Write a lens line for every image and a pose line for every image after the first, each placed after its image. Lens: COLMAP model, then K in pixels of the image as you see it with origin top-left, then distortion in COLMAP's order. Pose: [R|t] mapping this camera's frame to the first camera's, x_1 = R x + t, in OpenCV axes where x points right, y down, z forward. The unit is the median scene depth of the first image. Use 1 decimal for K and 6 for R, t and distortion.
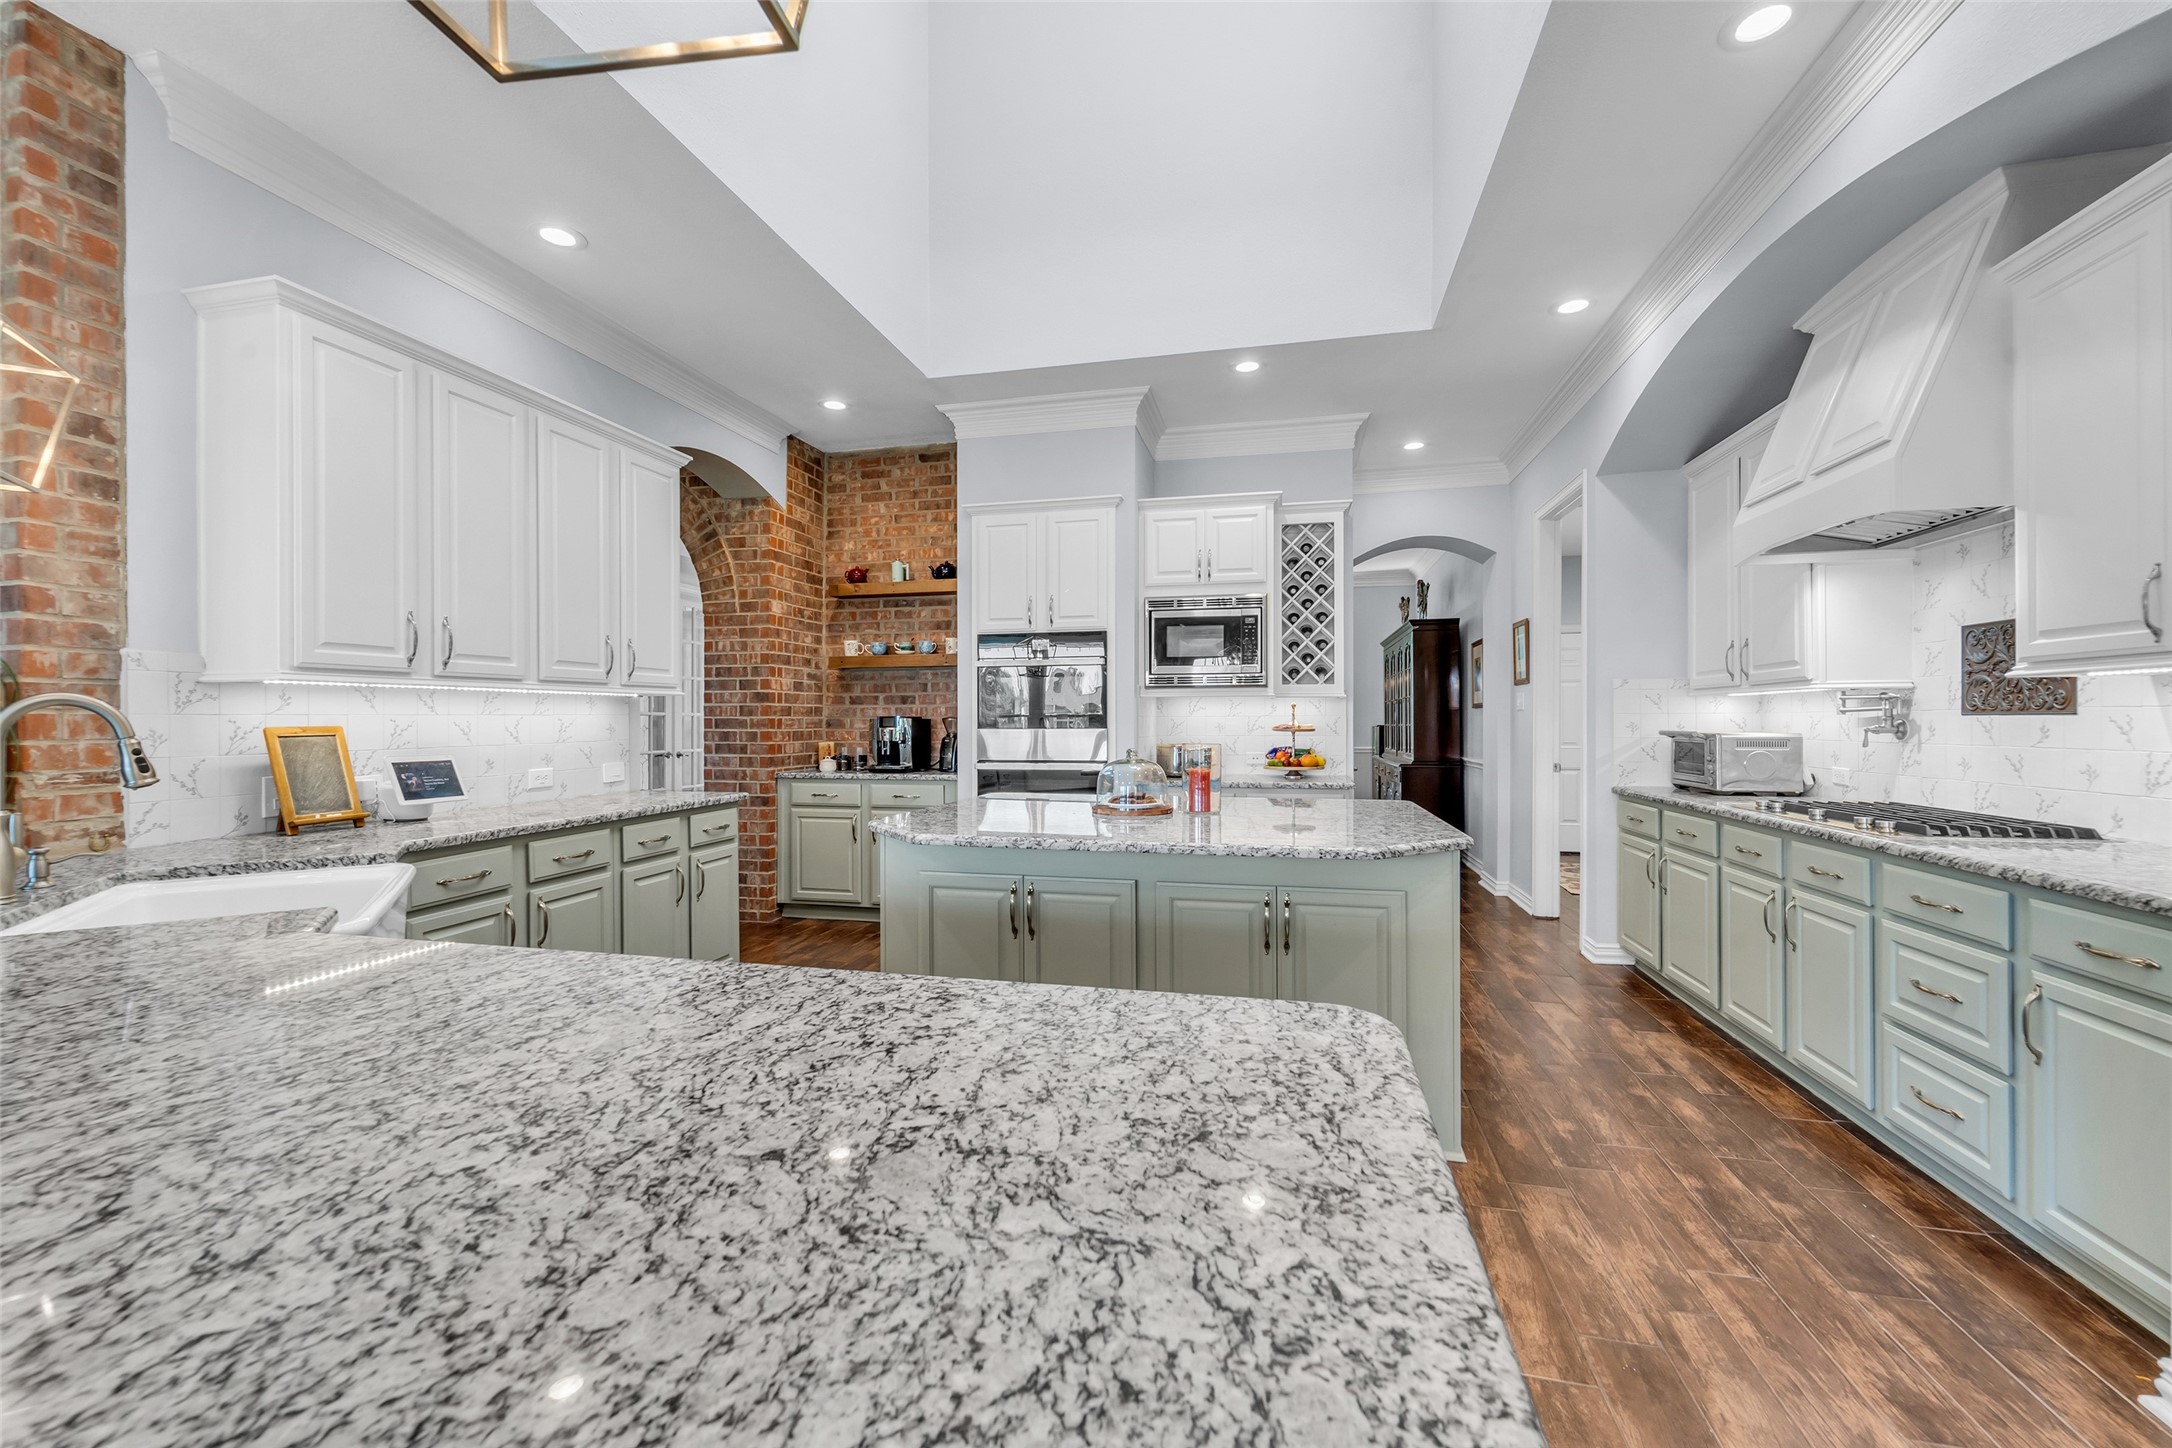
lens RADIAL K [[876.3, 0, 1080.4], [0, 876.3, 725.6], [0, 0, 1]] dist [0.000119, -0.000962]
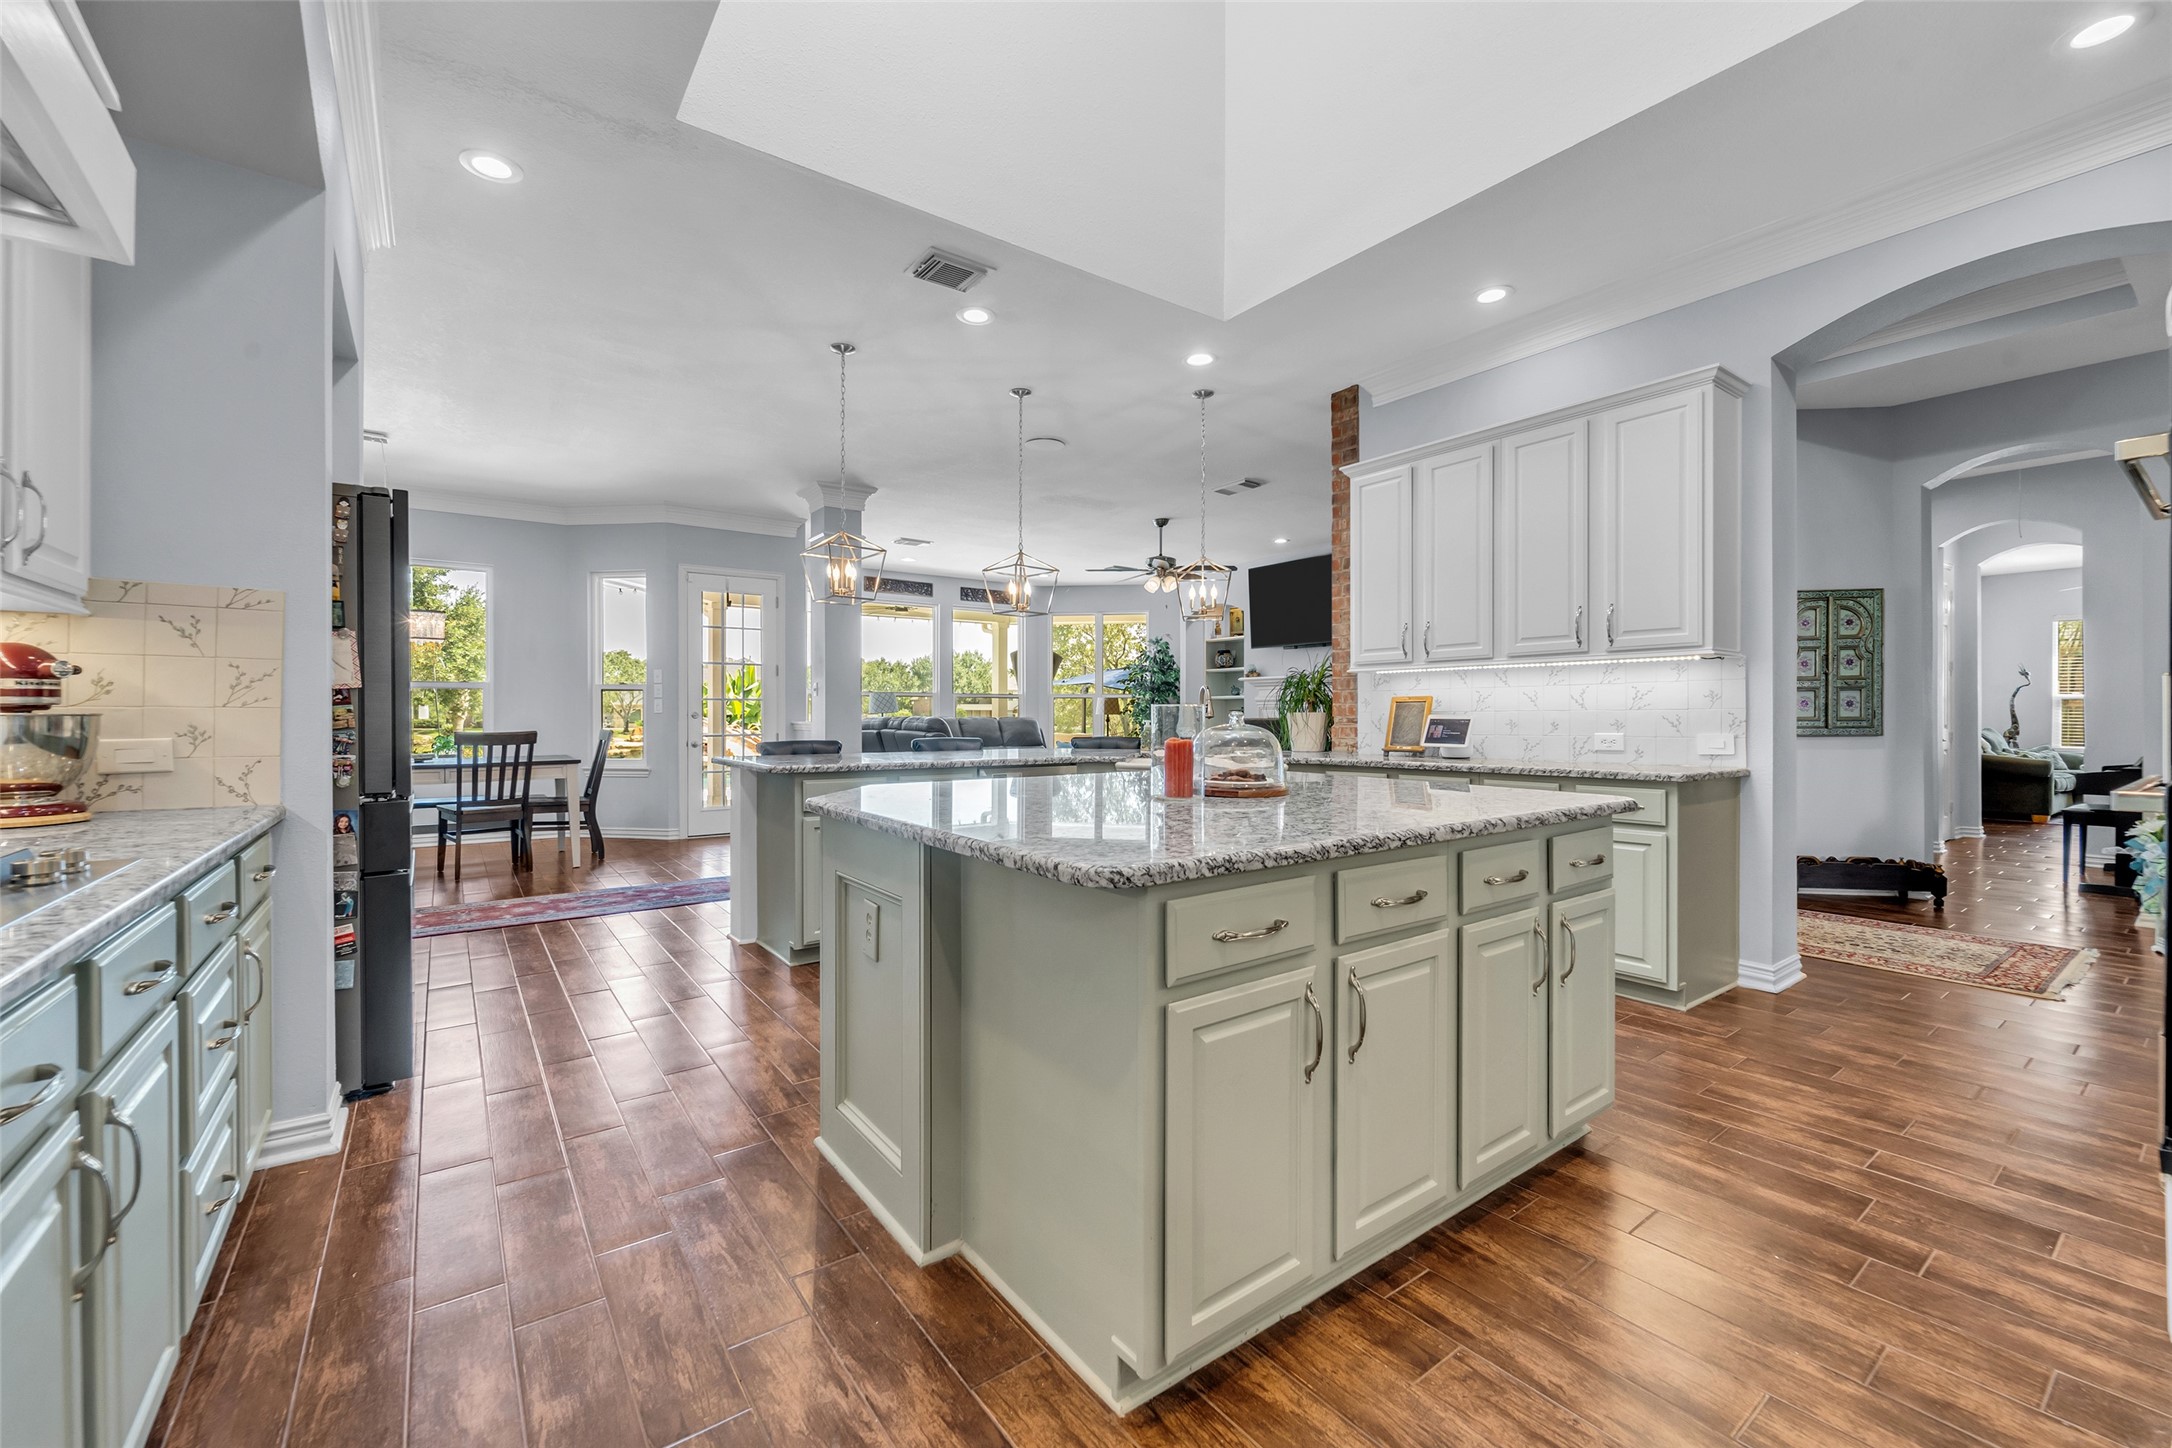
lens RADIAL K [[876.3, 0, 1092.3], [0, 876.3, 714.4], [0, 0, 1]] dist [0.000119, -0.000962]
pose [[-0.637042, 0.002297, -0.770826, 0.462756], [-0.002565, 0.999984, 0.005100, 0.016281], [0.770825, 0.005226, -0.637026, 0.881288]]
